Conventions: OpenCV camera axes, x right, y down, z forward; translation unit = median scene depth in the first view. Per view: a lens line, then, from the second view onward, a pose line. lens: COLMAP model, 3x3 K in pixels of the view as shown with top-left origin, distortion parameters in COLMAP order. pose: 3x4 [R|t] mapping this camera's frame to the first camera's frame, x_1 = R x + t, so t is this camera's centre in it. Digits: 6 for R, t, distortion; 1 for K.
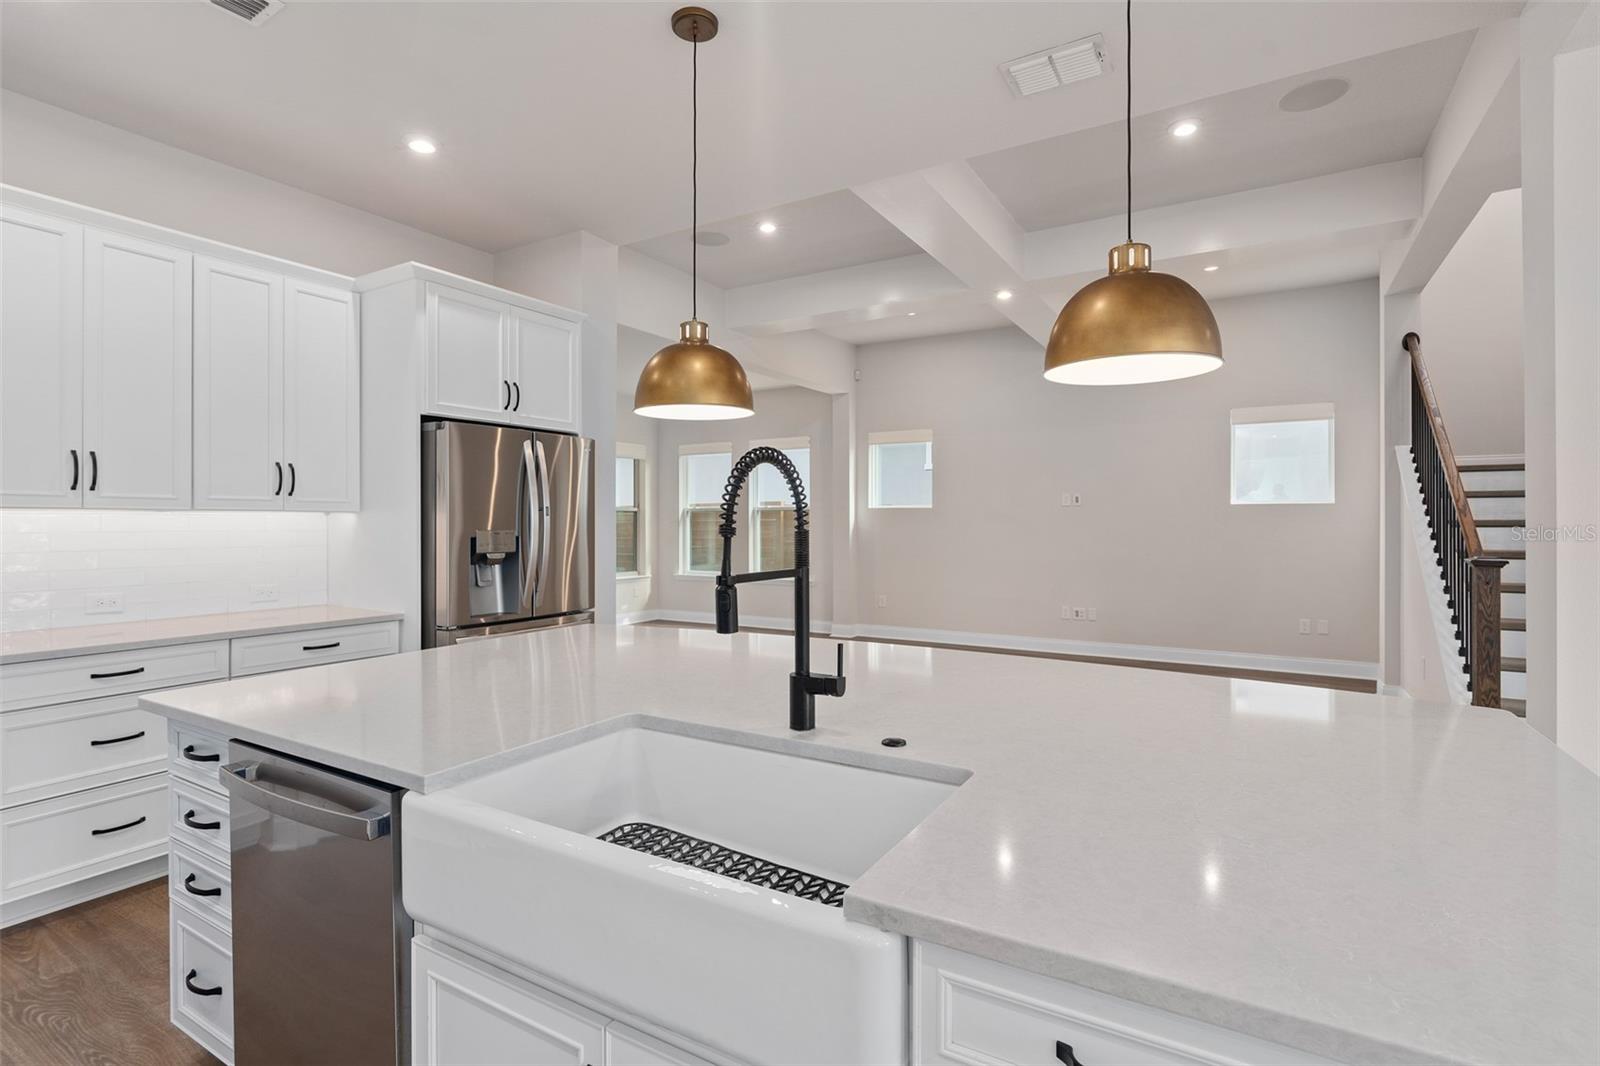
lens RADIAL K [[766.8, 0, 799.8], [0, 766.8, 528.7], [0, 0, 1]] dist [0.003856, -0.001271]
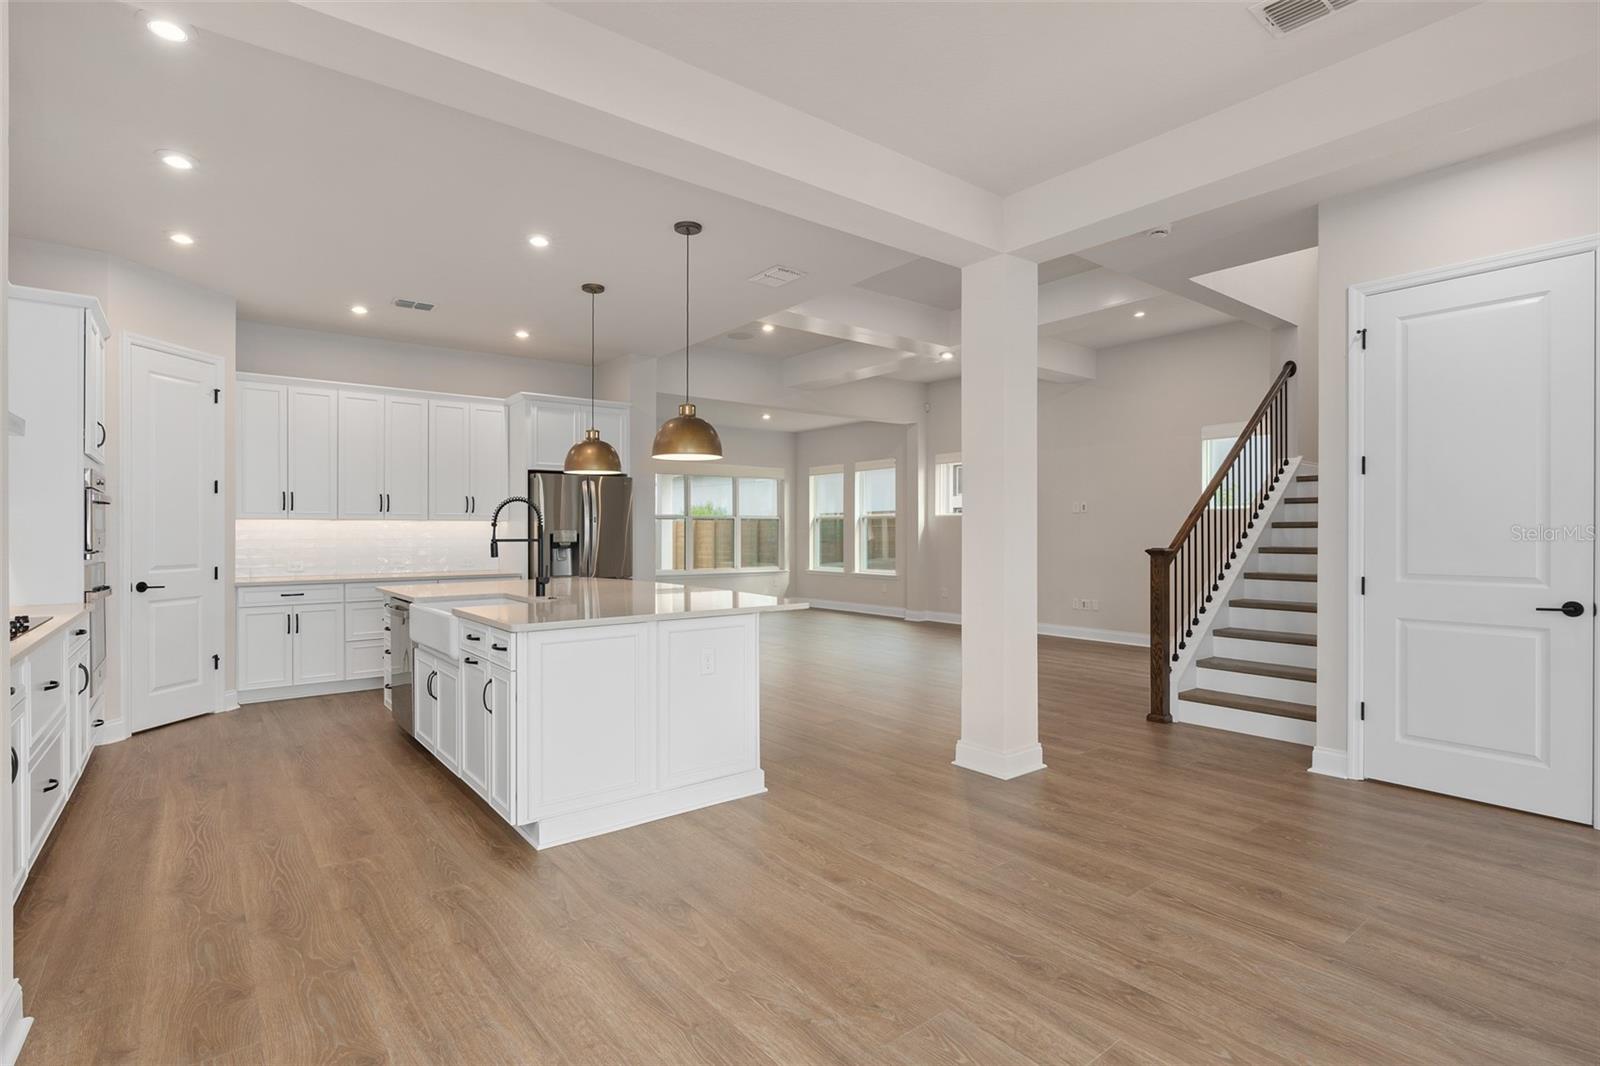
lens RADIAL K [[766.8, 0, 802.7], [0, 766.8, 534.0], [0, 0, 1]] dist [0.003856, -0.001271]
pose [[0.936094, 0.001458, -0.351746, 0.771911], [-0.002670, 0.999992, -0.002961, 0.014823], [0.351739, 0.003711, 0.936091, -0.518728]]
